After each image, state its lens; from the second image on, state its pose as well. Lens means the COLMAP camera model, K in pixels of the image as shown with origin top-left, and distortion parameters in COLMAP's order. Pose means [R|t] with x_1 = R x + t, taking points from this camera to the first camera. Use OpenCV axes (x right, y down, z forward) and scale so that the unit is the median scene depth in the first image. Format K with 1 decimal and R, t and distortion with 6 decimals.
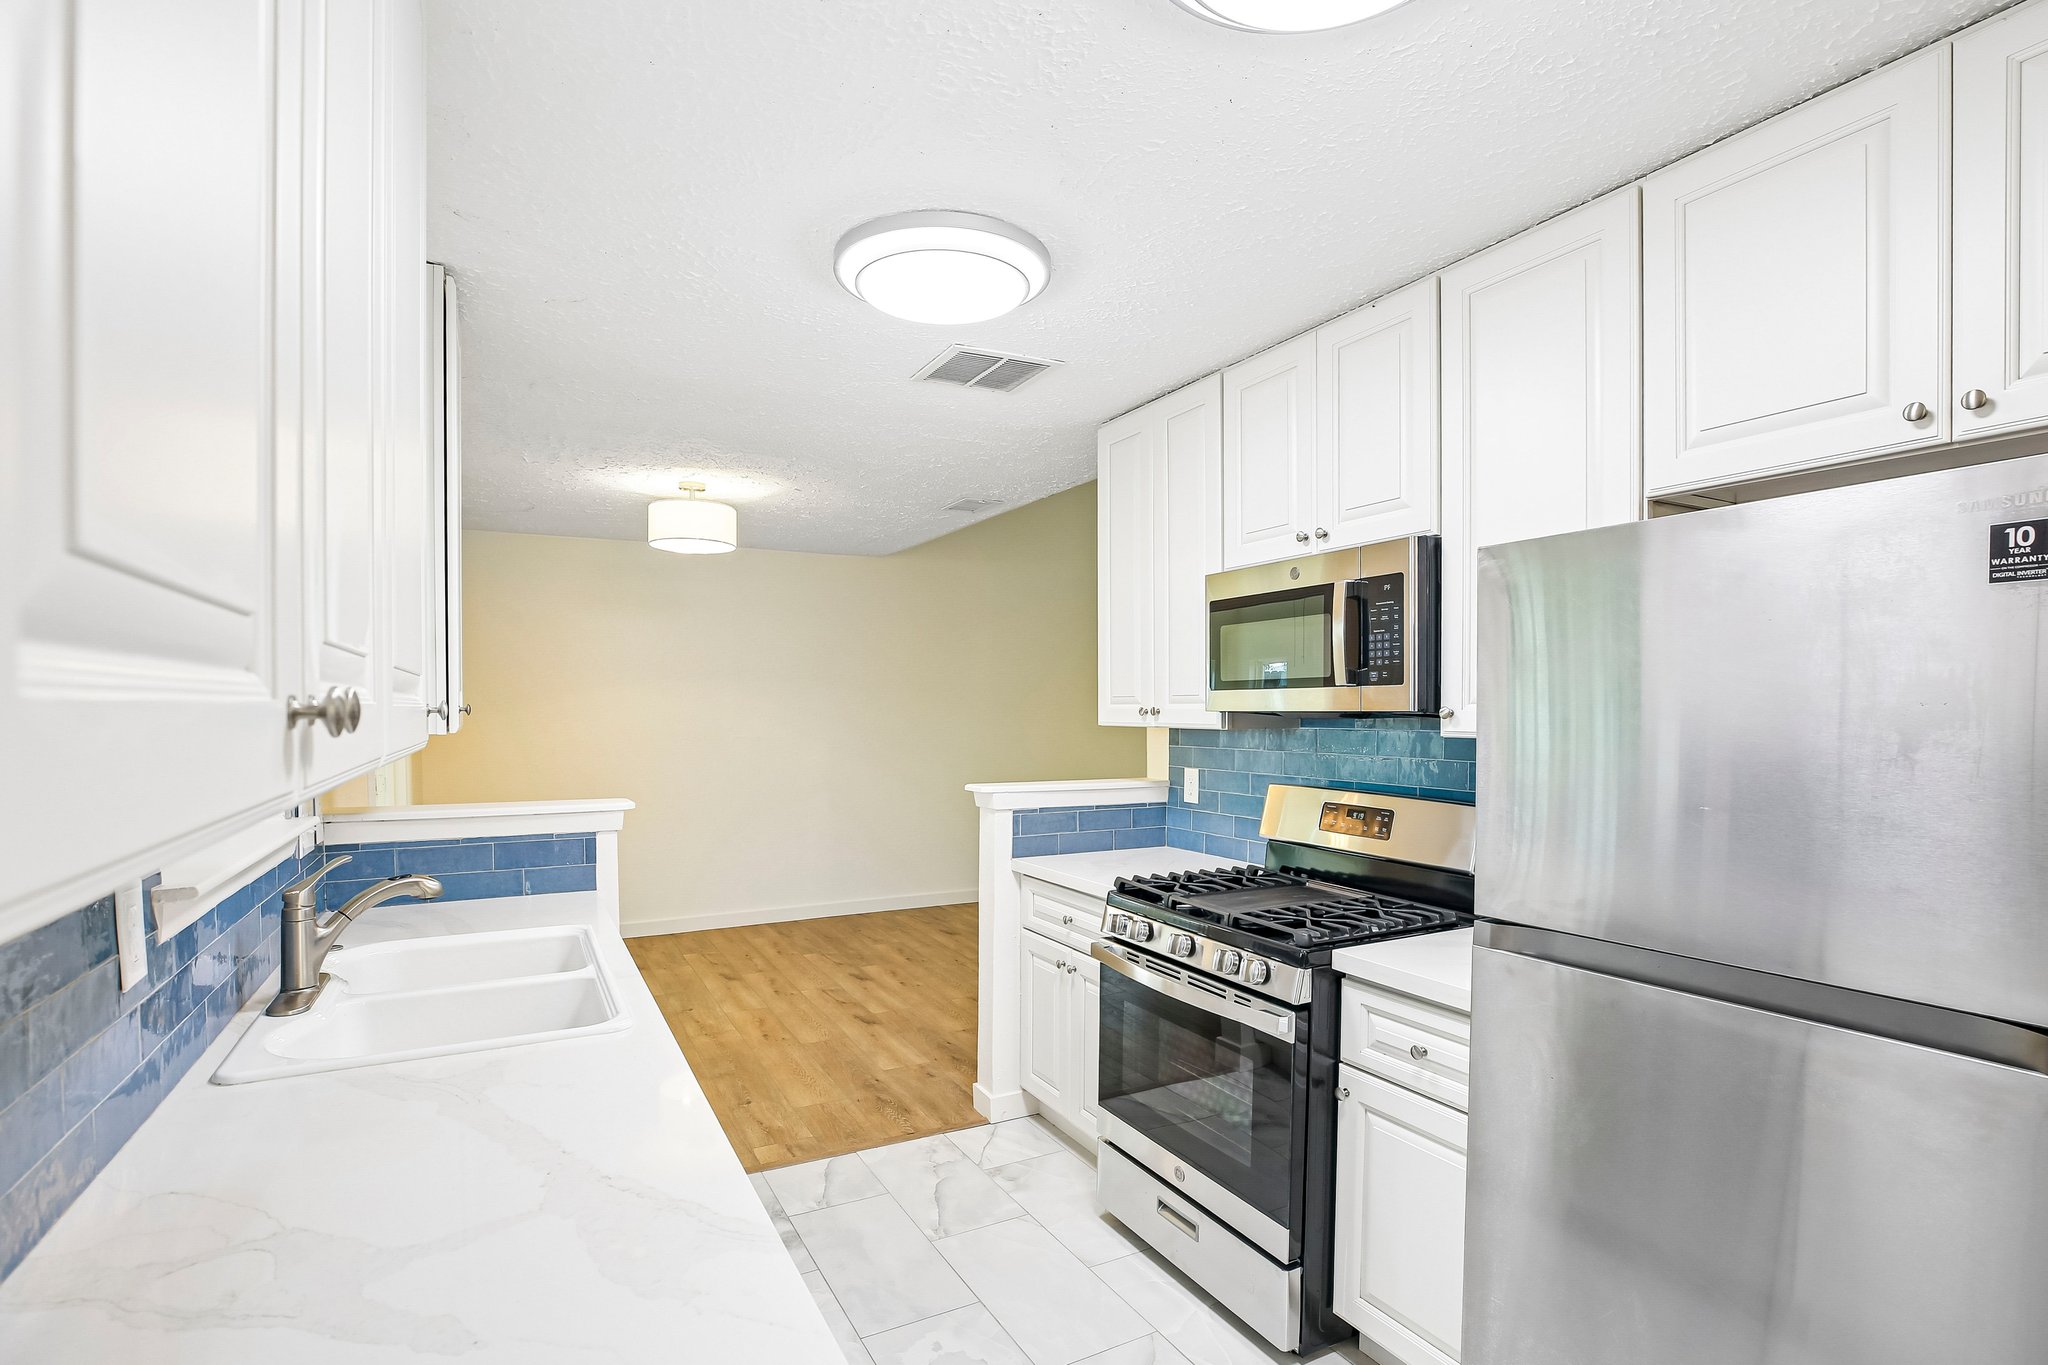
lens RADIAL K [[949.5, 0, 1006.0], [0, 949.5, 731.4], [0, 0, 1]] dist [-0.017556, -0.000104]
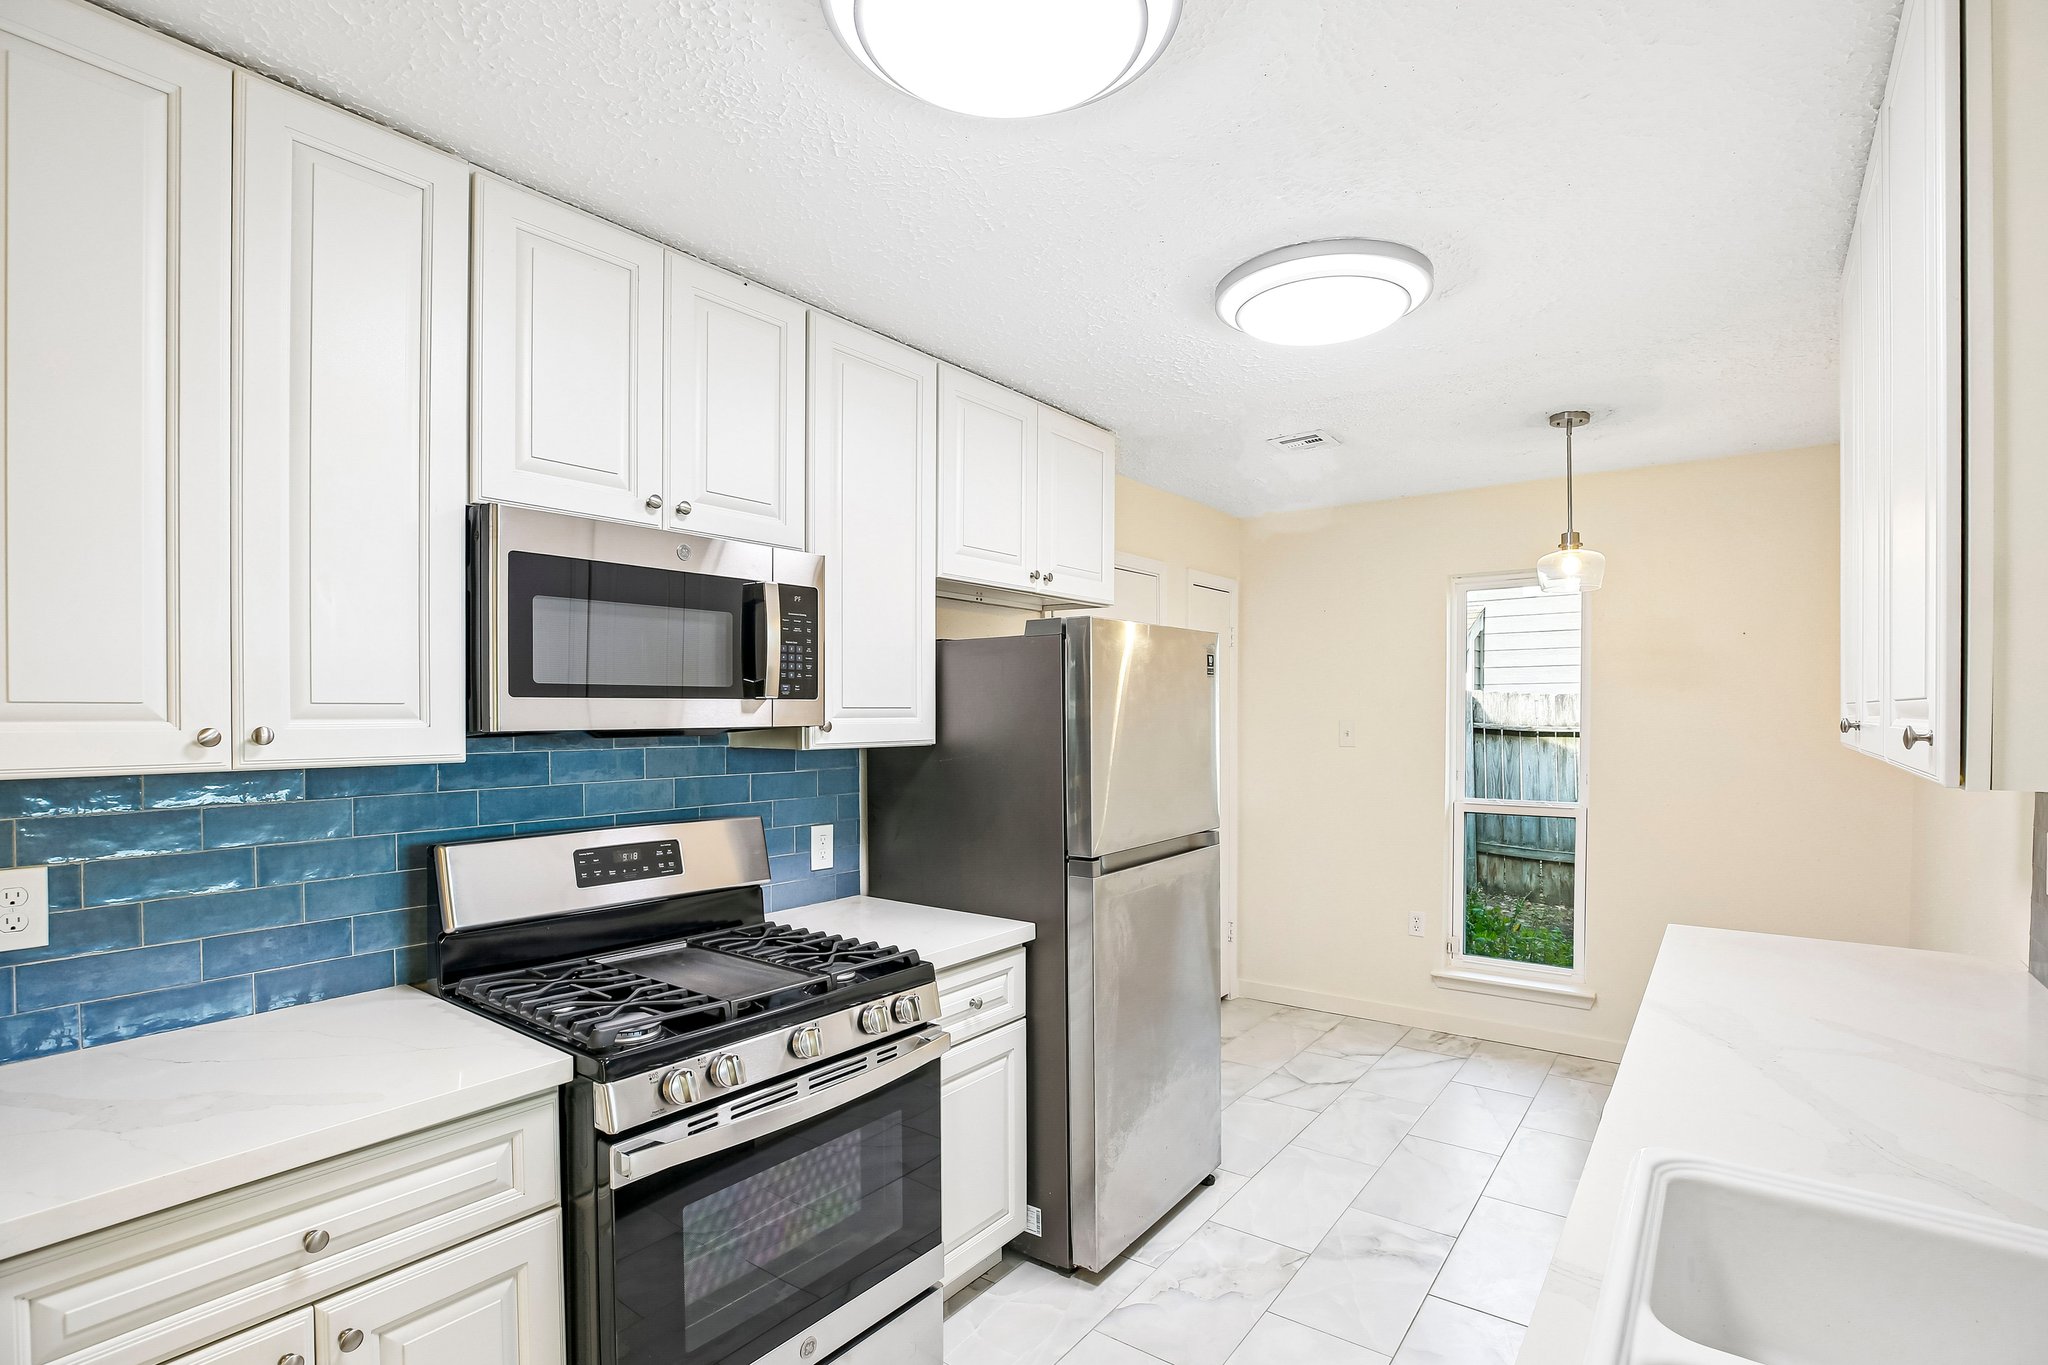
lens RADIAL K [[949.5, 0, 1054.8], [0, 949.5, 709.0], [0, 0, 1]] dist [-0.017556, -0.000104]
pose [[-0.432591, -0.004020, 0.901581, -0.443961], [0.019707, 0.999709, 0.013914, -0.035261], [-0.901375, 0.023786, -0.432386, 0.887200]]
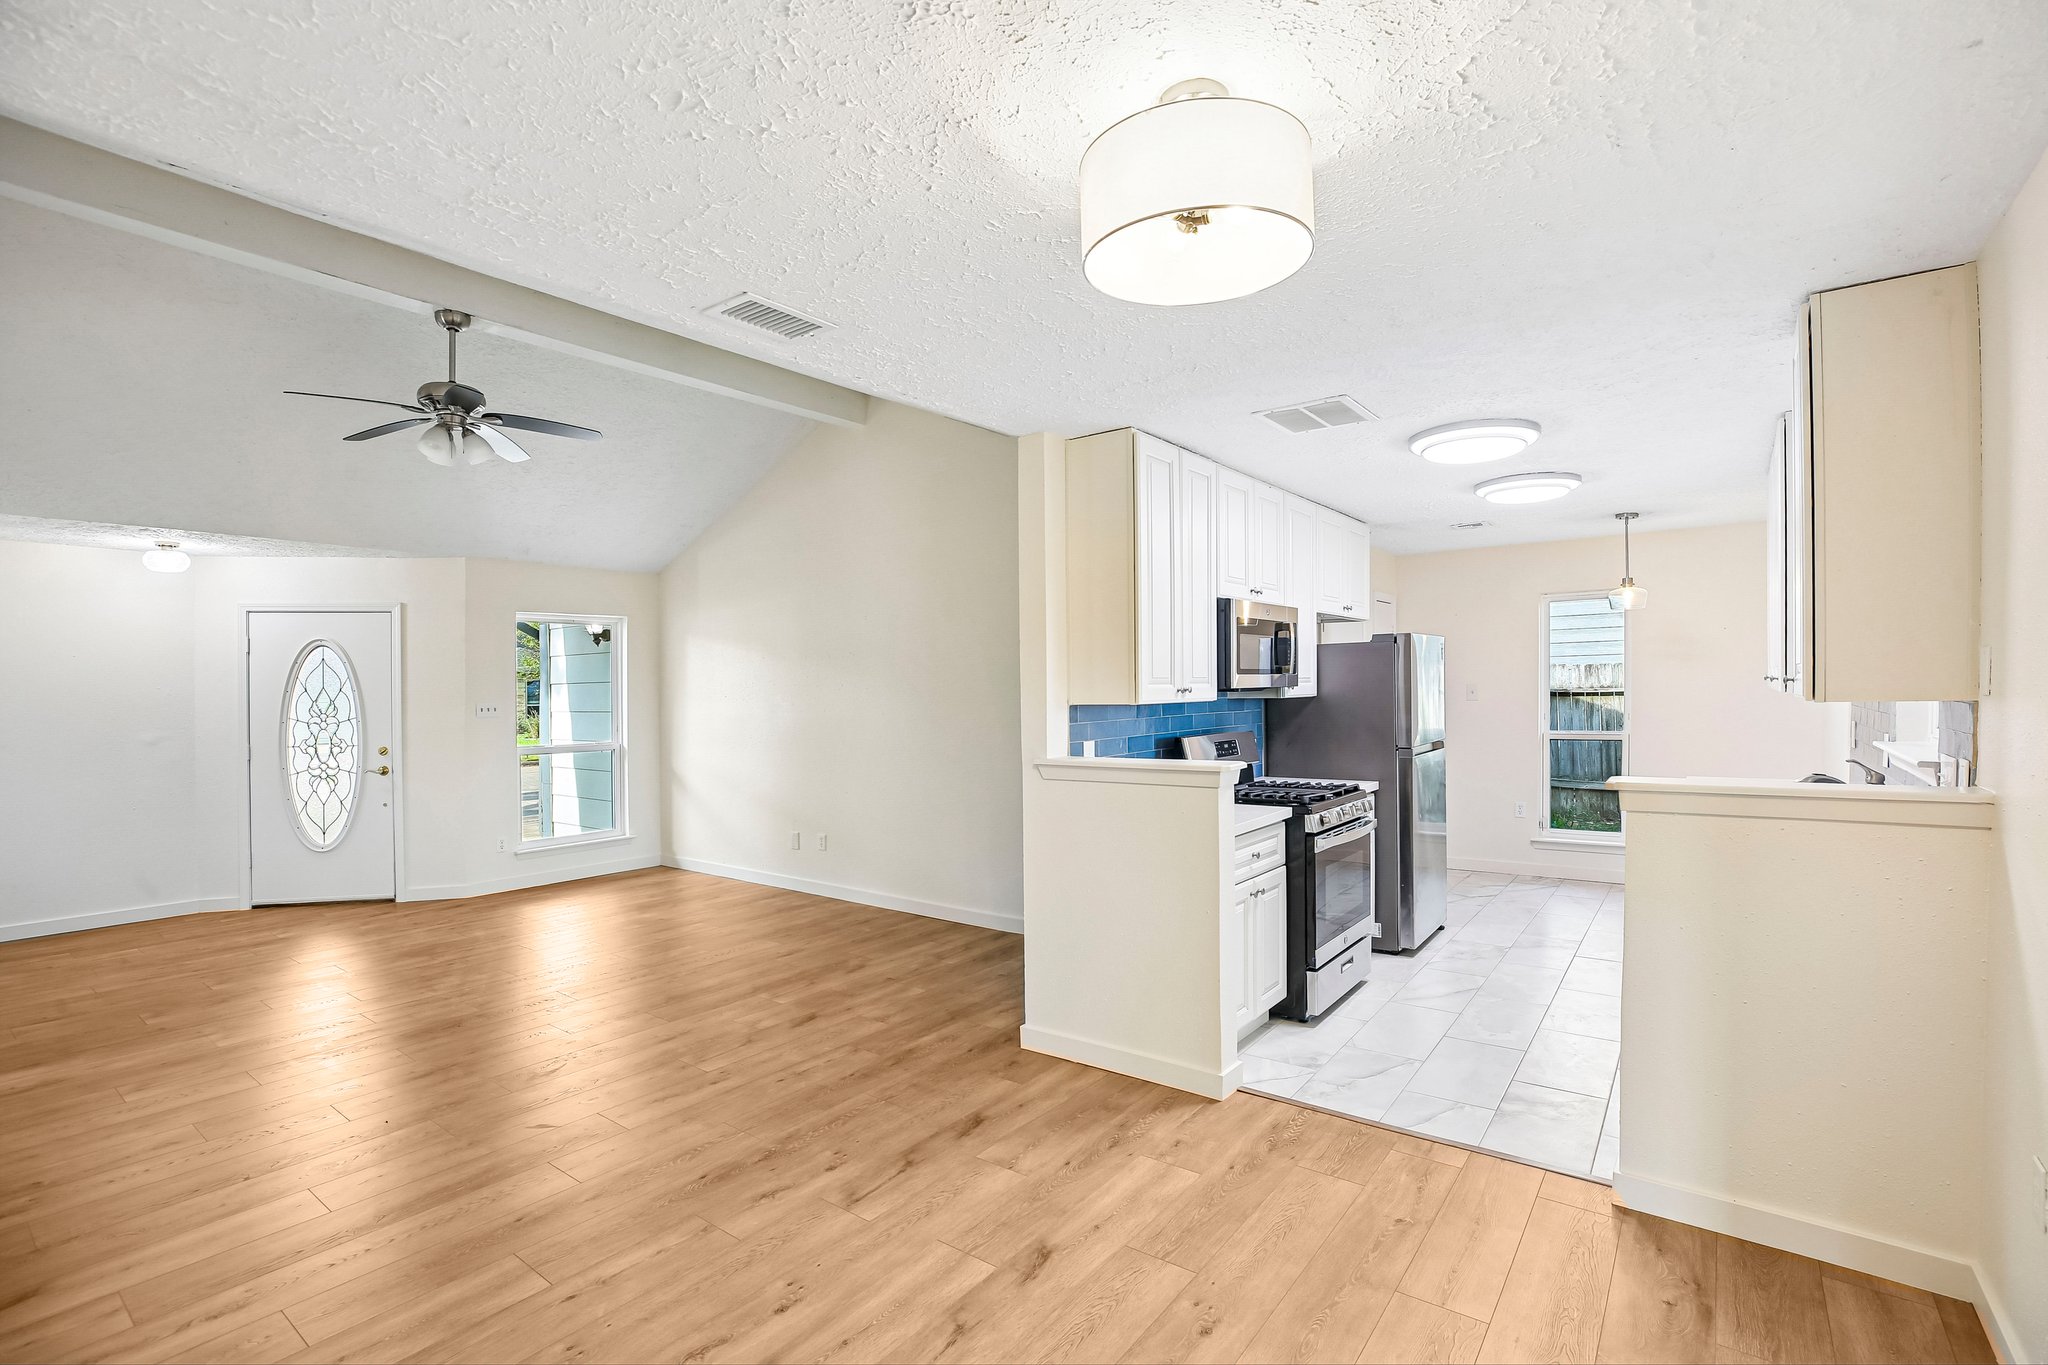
lens RADIAL K [[949.5, 0, 1014.8], [0, 949.5, 681.5], [0, 0, 1]] dist [-0.017556, -0.000104]
pose [[-0.416933, -0.002913, 0.908933, -0.959447], [0.028477, 0.999462, 0.016265, -0.063698], [-0.908491, 0.032665, -0.416626, 1.838240]]
